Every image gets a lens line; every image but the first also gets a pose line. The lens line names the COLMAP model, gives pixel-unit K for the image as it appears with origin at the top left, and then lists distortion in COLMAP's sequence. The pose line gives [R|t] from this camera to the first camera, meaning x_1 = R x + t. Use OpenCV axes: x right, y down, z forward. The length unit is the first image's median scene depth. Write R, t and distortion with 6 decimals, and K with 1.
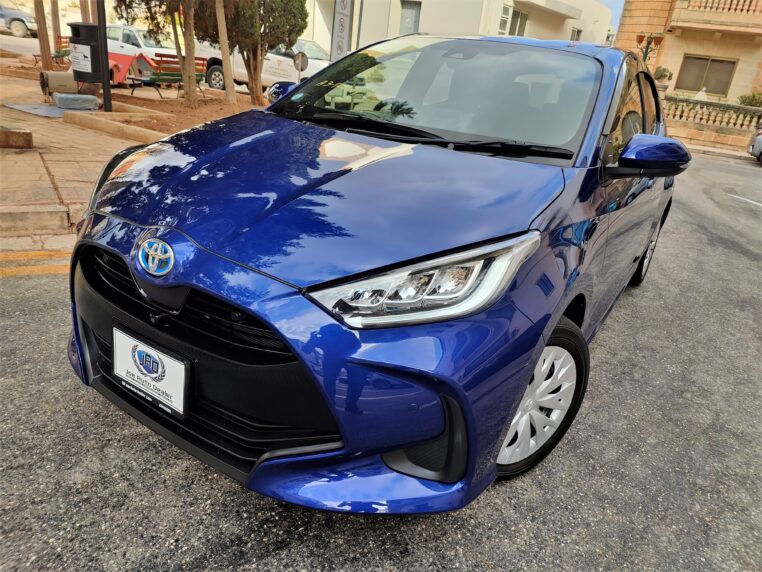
lens RADIAL K [[501.7, 0, 382.5], [0, 501.7, 263.3], [0, 0, 1]] dist [0.041835, -0.047310]
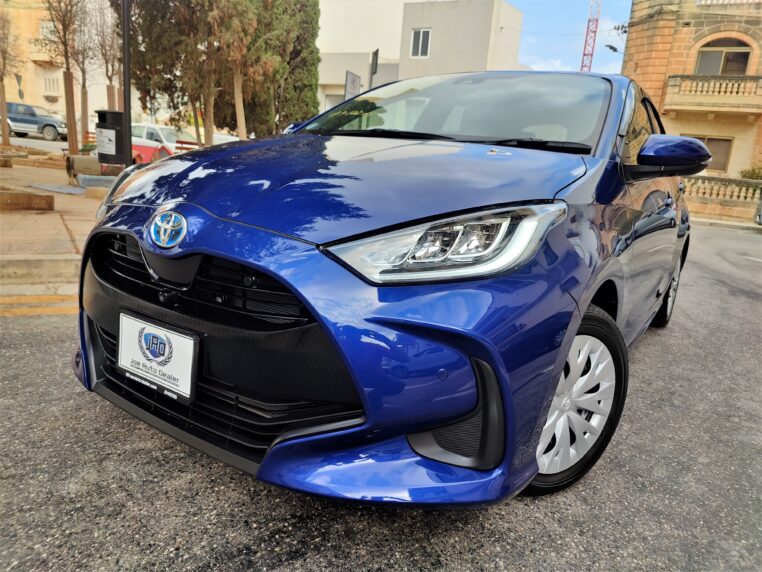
lens RADIAL K [[501.7, 0, 382.5], [0, 501.7, 263.3], [0, 0, 1]] dist [0.041835, -0.047310]
pose [[0.999502, -0.023680, -0.020834, -0.015785], [0.020280, 0.988403, -0.150495, 0.158036], [0.024156, 0.149998, 0.988391, 0.051683]]
